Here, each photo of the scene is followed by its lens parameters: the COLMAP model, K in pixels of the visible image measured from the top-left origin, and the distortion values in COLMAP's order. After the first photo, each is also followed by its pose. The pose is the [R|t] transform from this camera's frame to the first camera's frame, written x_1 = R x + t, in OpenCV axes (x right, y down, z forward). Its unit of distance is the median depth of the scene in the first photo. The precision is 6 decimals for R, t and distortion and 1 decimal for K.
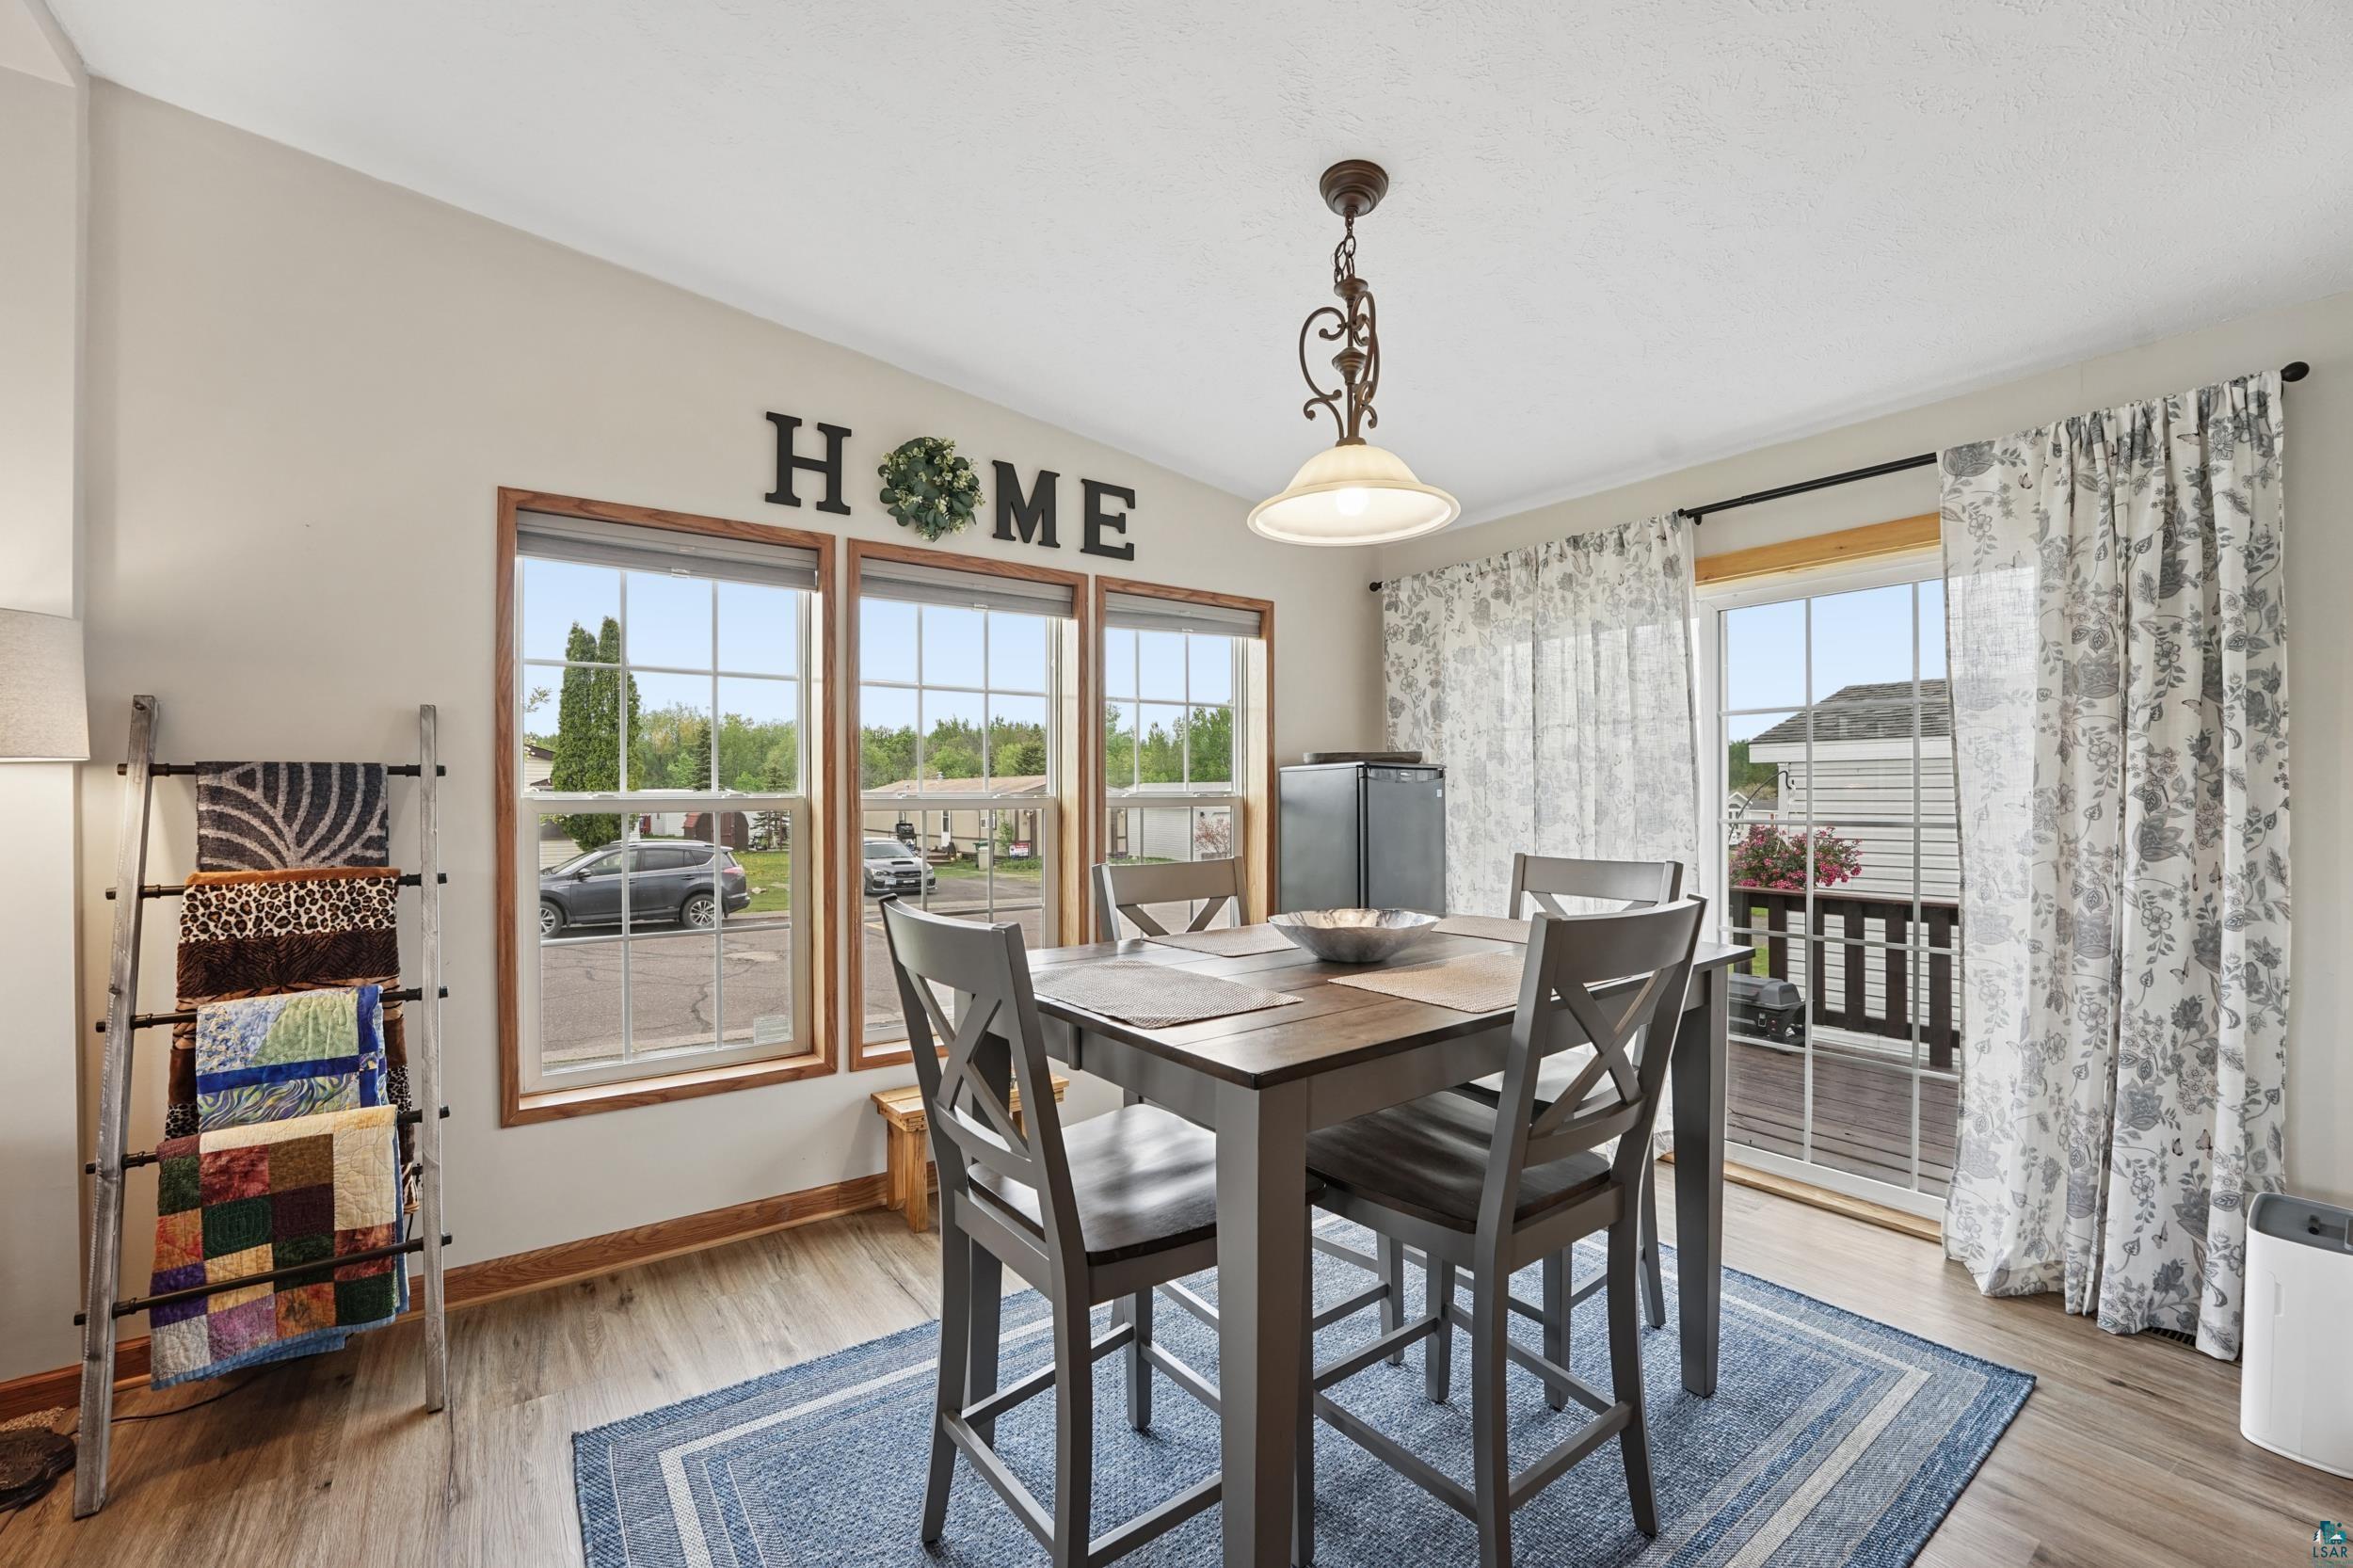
lens RADIAL K [[953.7, 0, 1176.5], [0, 953.7, 799.9], [0, 0, 1]] dist [-0.026327, 0.000079]
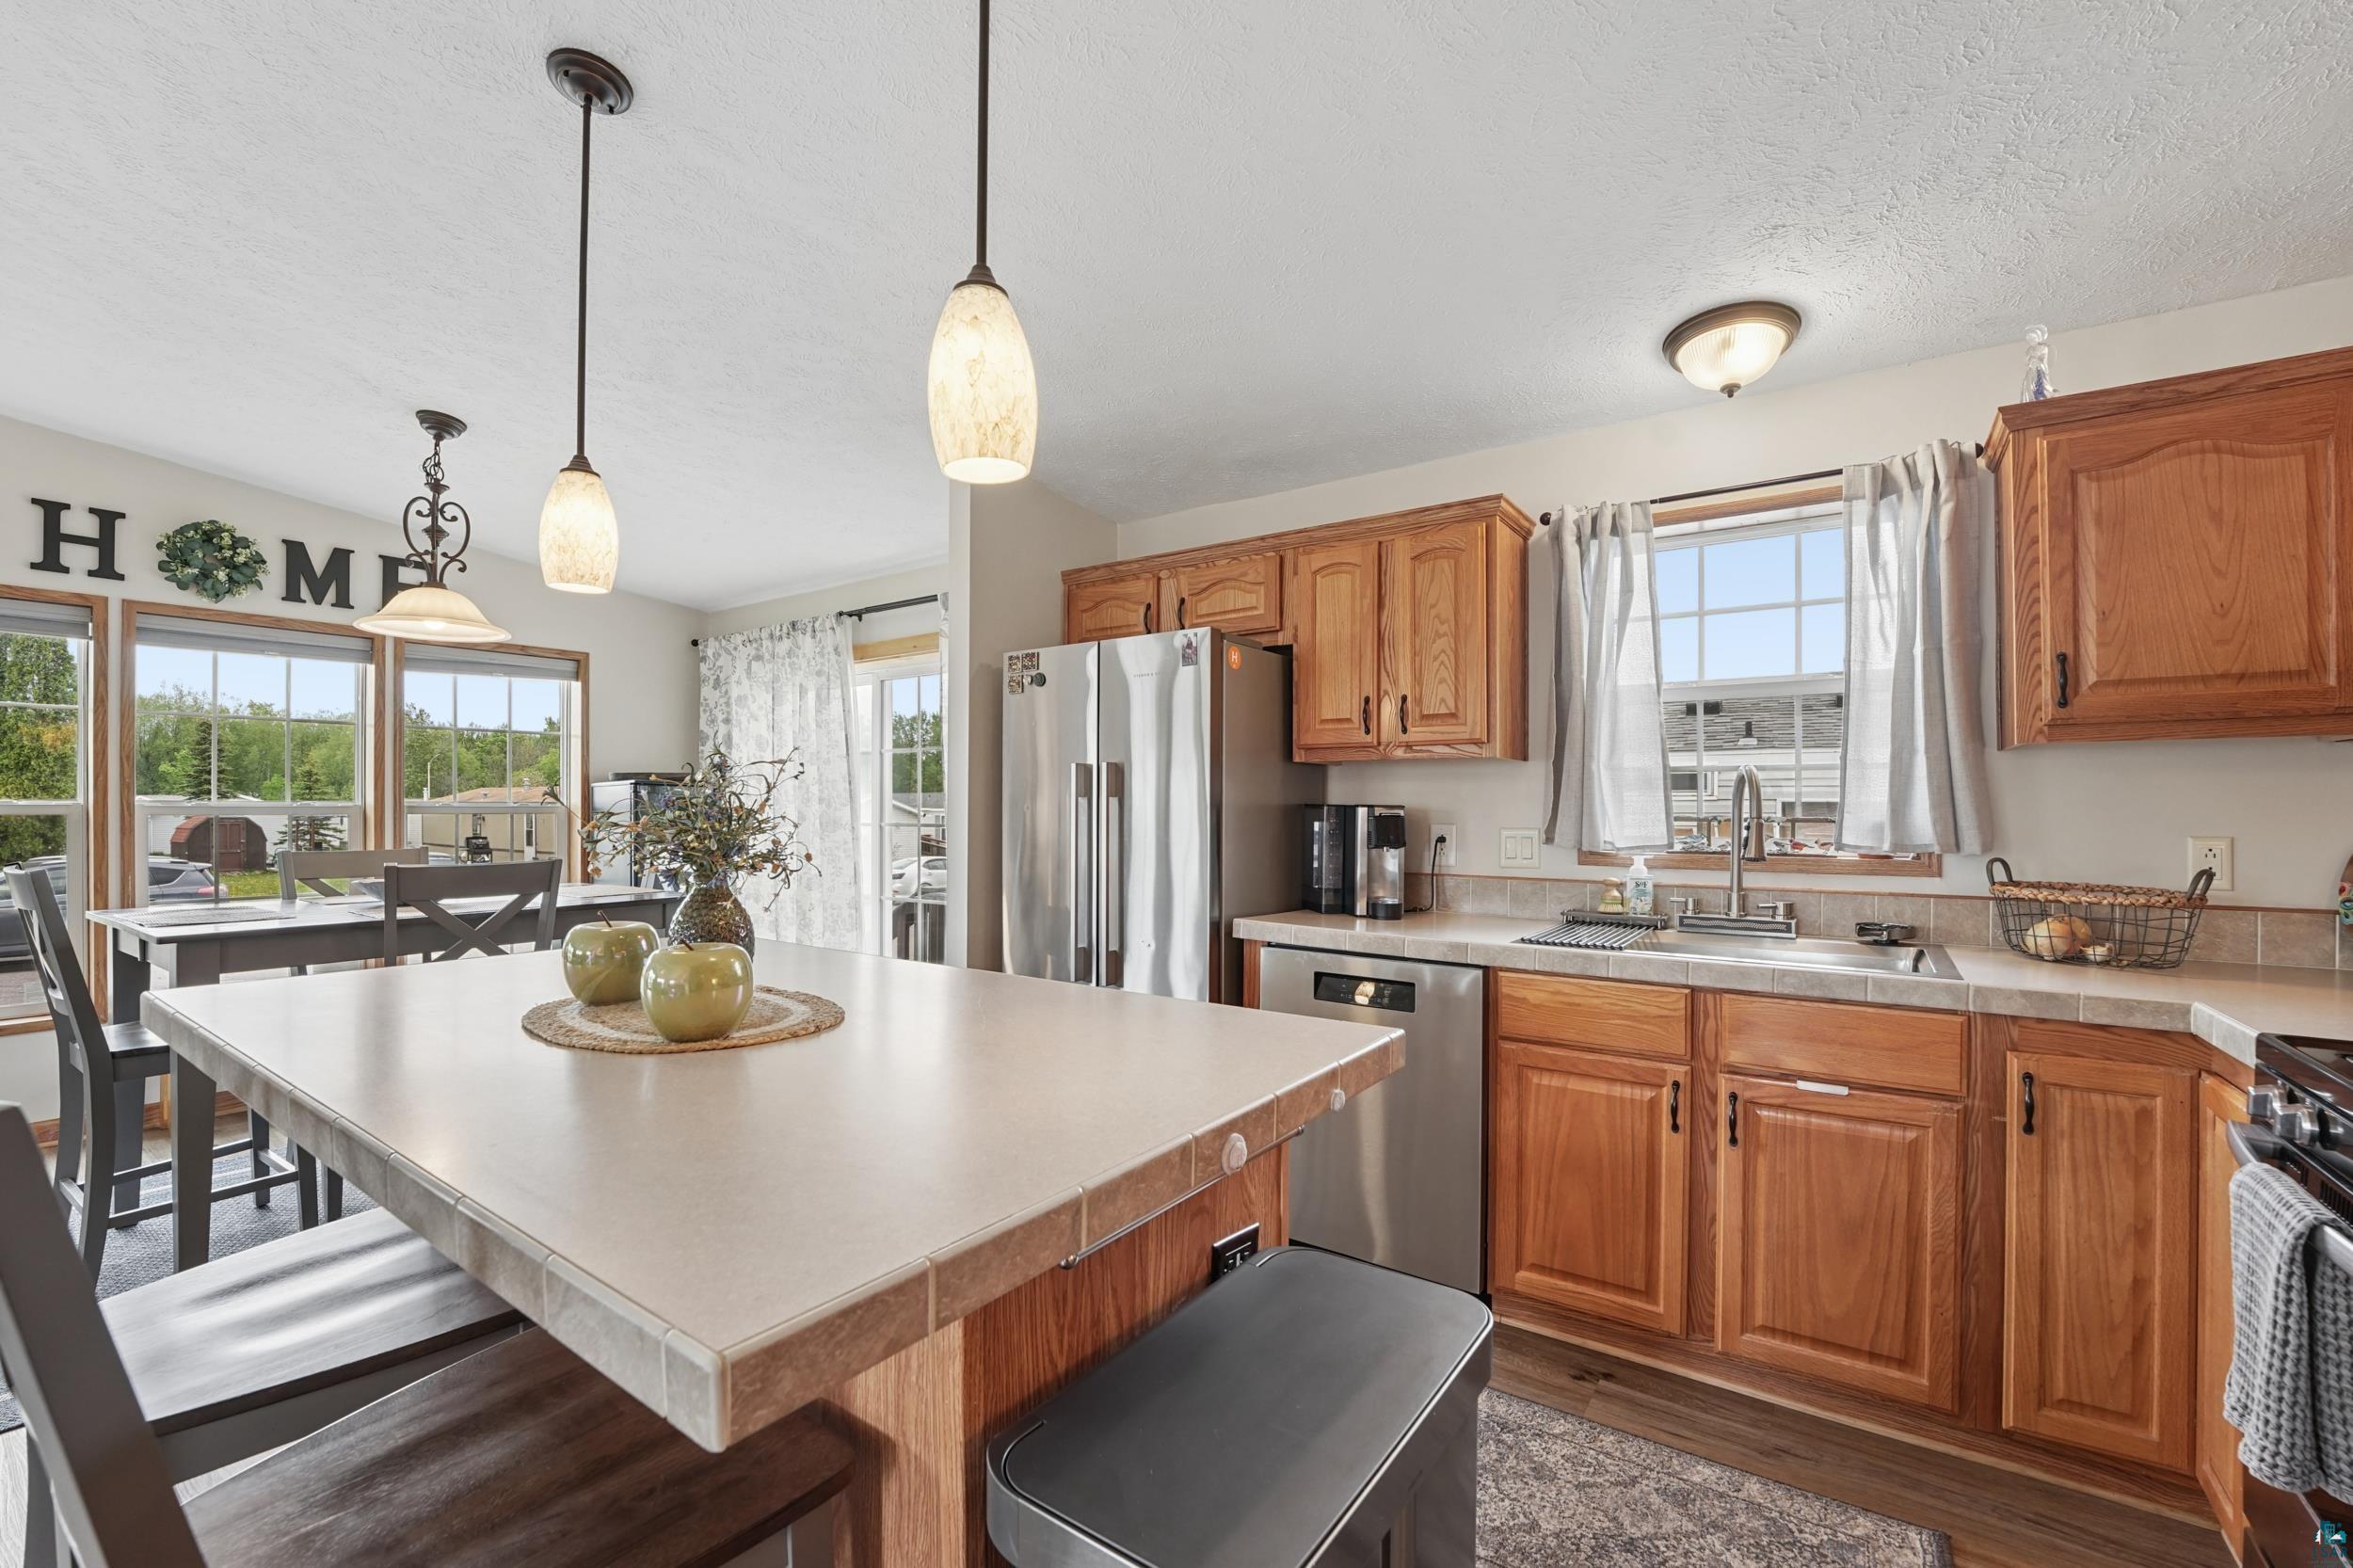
lens RADIAL K [[971.6, 0, 1179.1], [0, 971.6, 811.2], [0, 0, 1]] dist [-0.041495, 0.006481]
pose [[0.944908, 0.004004, 0.327313, 0.532238], [-0.003695, 0.999992, -0.001568, 0.002922], [-0.327316, 0.000272, 0.944915, -0.576513]]
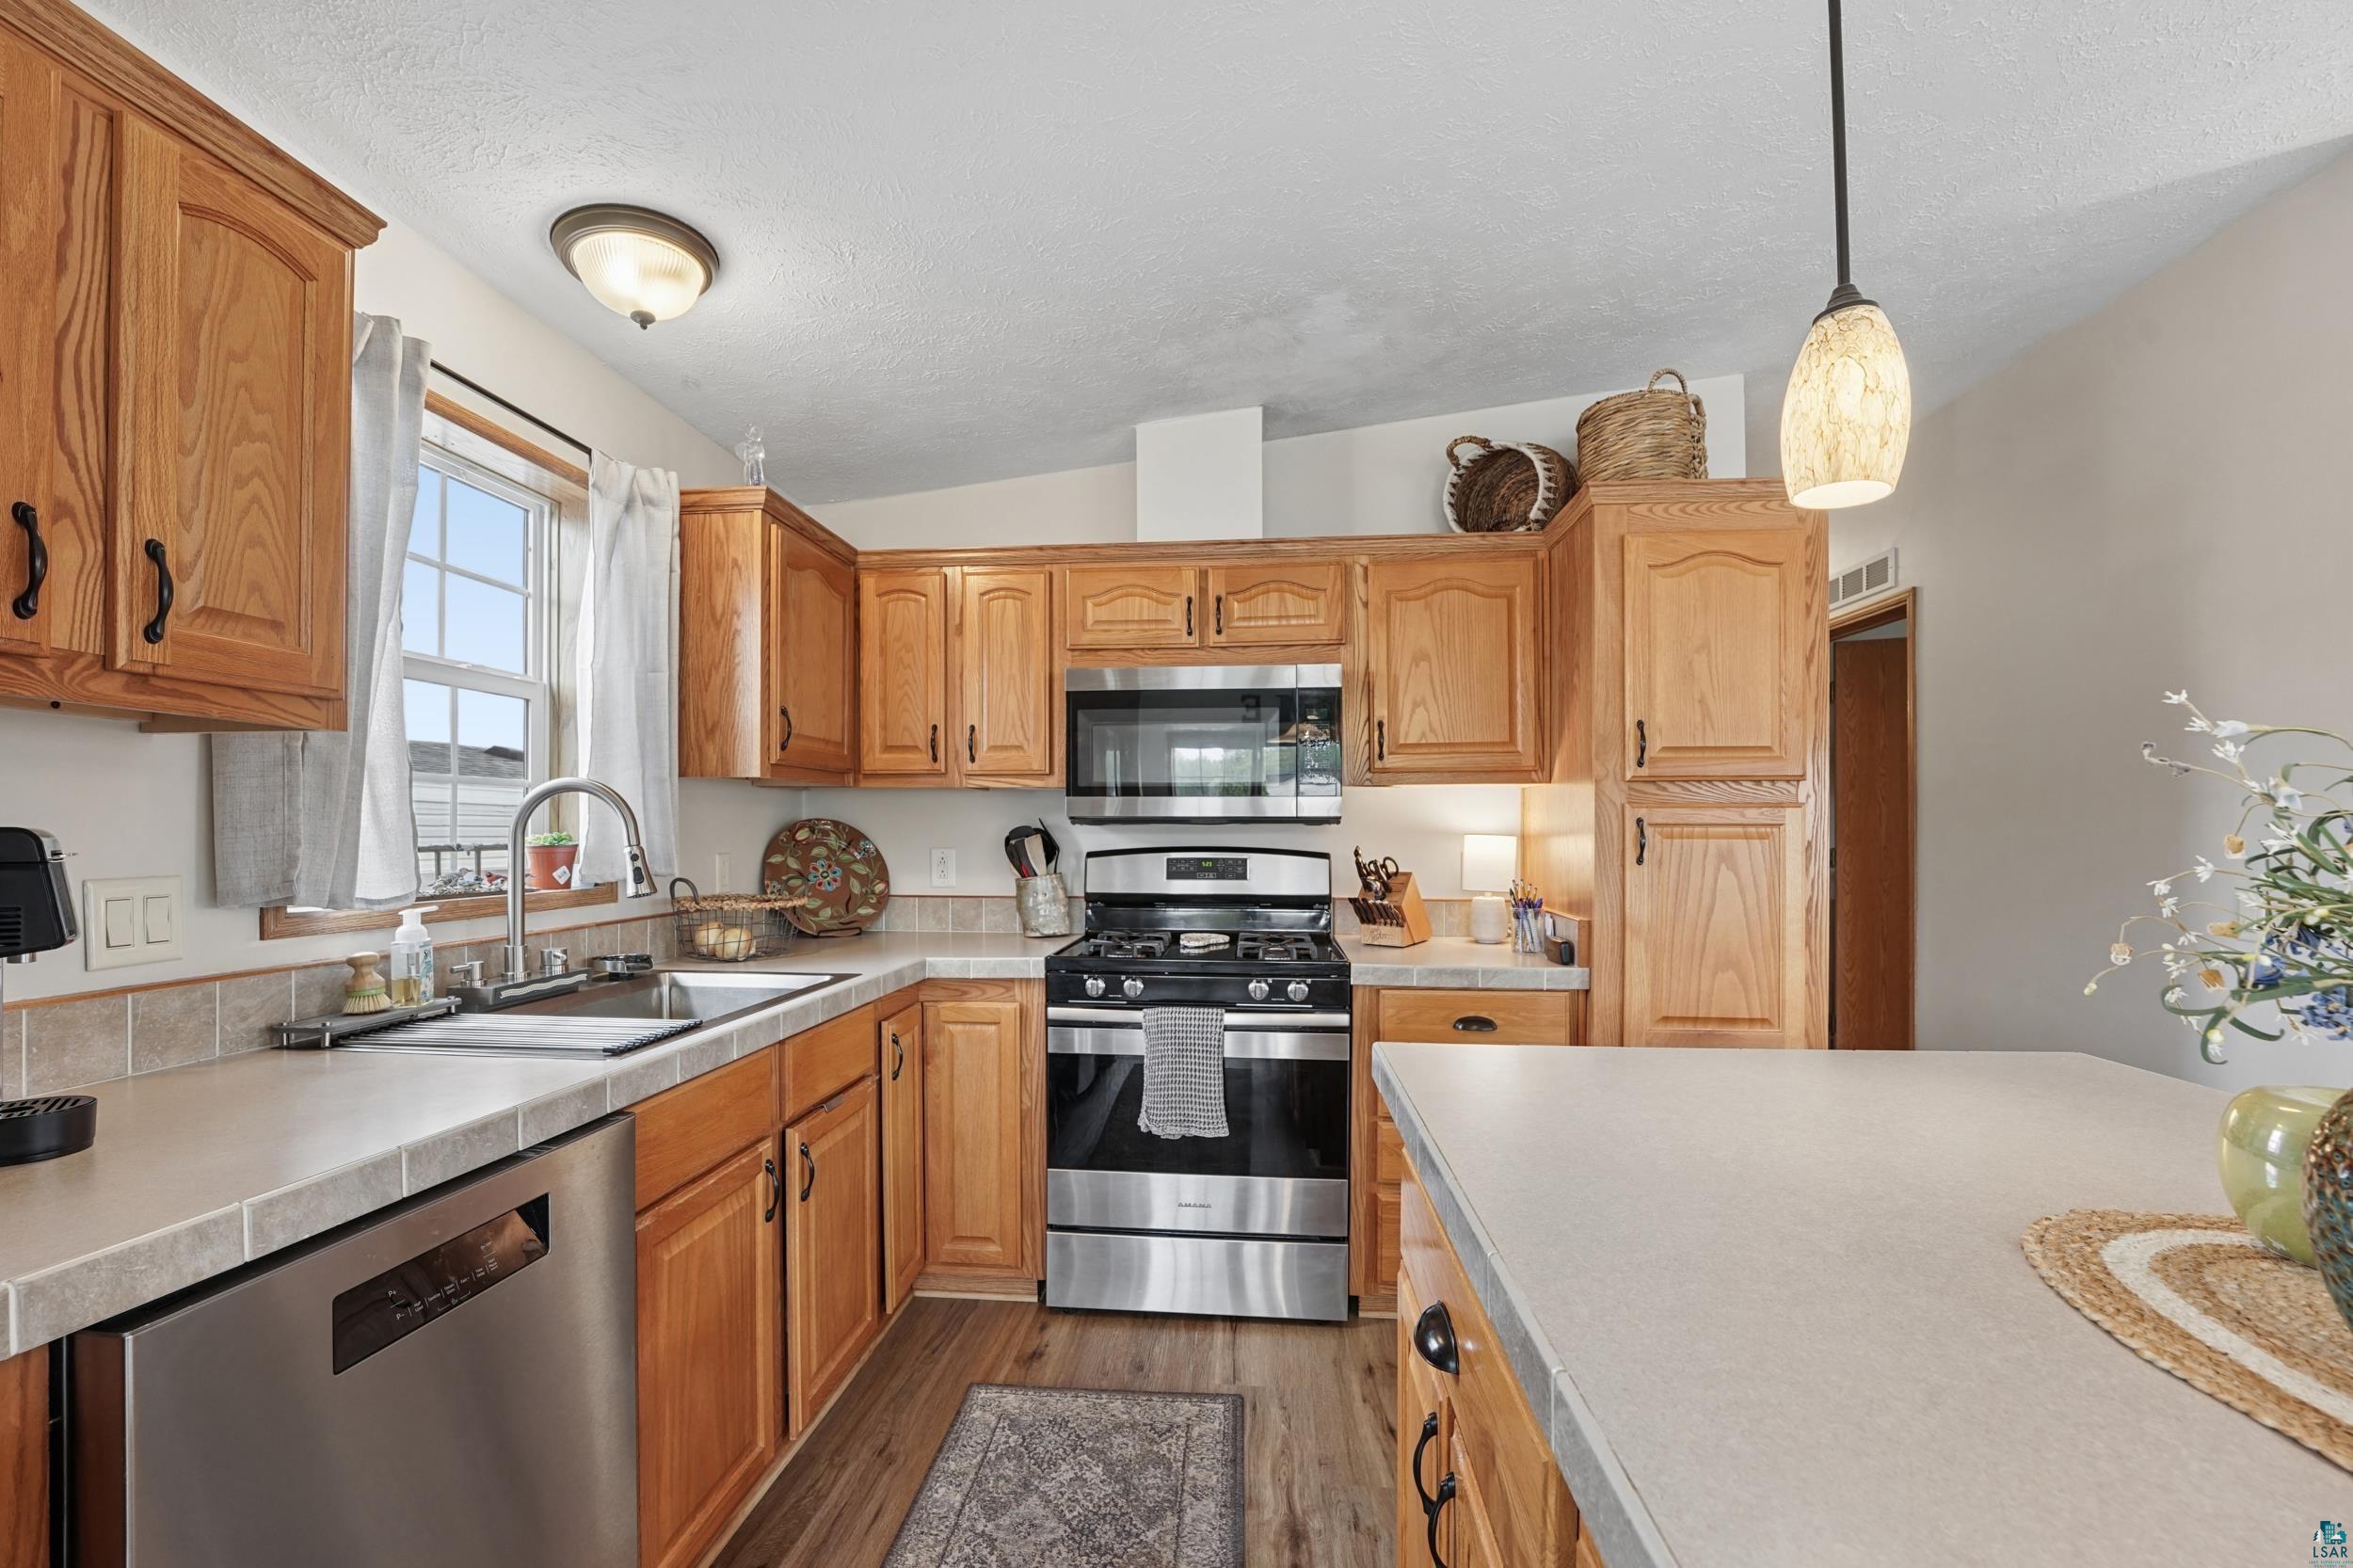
lens RADIAL K [[971.6, 0, 1179.1], [0, 971.6, 811.2], [0, 0, 1]] dist [-0.041495, 0.006481]
pose [[-0.763635, 0.012410, 0.645529, 0.533108], [0.001125, 0.999839, -0.017890, -0.004725], [-0.645647, -0.012935, -0.763527, 0.222586]]
